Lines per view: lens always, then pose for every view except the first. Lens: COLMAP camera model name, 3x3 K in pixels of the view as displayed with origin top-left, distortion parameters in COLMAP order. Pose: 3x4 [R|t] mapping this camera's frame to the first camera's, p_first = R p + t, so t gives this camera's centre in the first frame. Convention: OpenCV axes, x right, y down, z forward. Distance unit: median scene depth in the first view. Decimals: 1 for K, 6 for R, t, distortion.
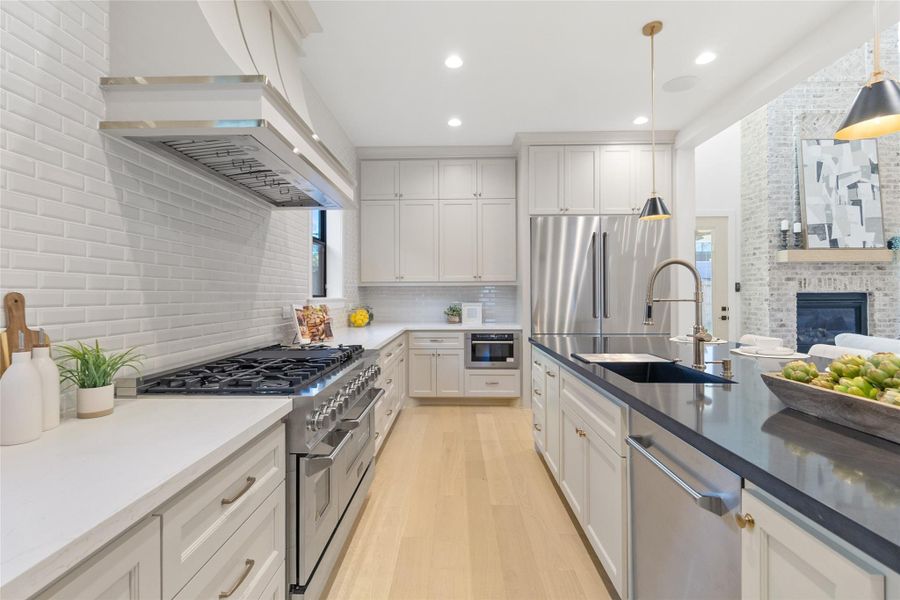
lens RADIAL K [[413.0, 0, 447.2], [0, 413.0, 292.7], [0, 0, 1]] dist [0.002191, 0.000985]
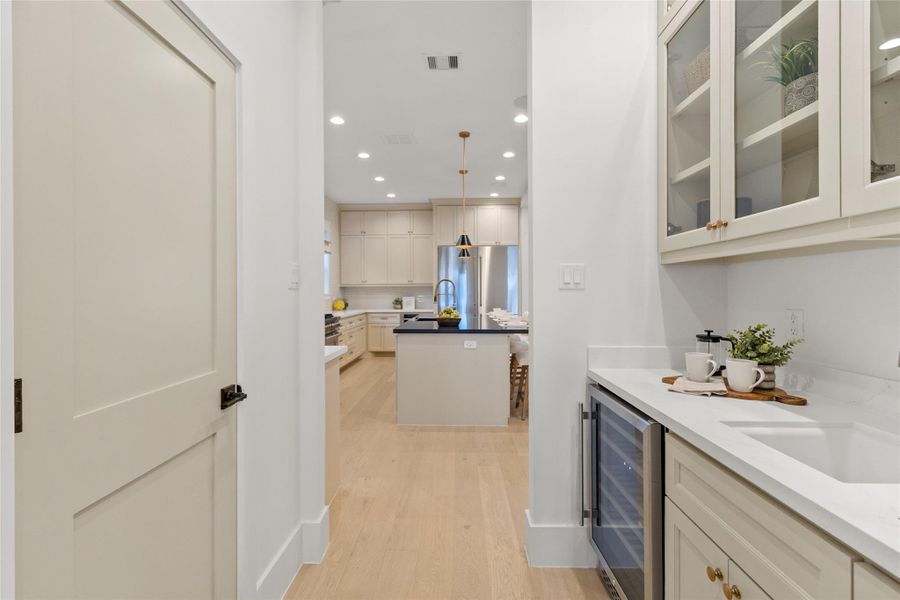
lens RADIAL K [[413.0, 0, 447.2], [0, 413.0, 292.7], [0, 0, 1]] dist [0.002191, 0.000985]
pose [[0.999954, -0.000972, -0.009523, 0.245048], [0.001081, 0.999934, 0.011442, -0.010928], [0.009511, -0.011452, 0.999889, -0.696312]]
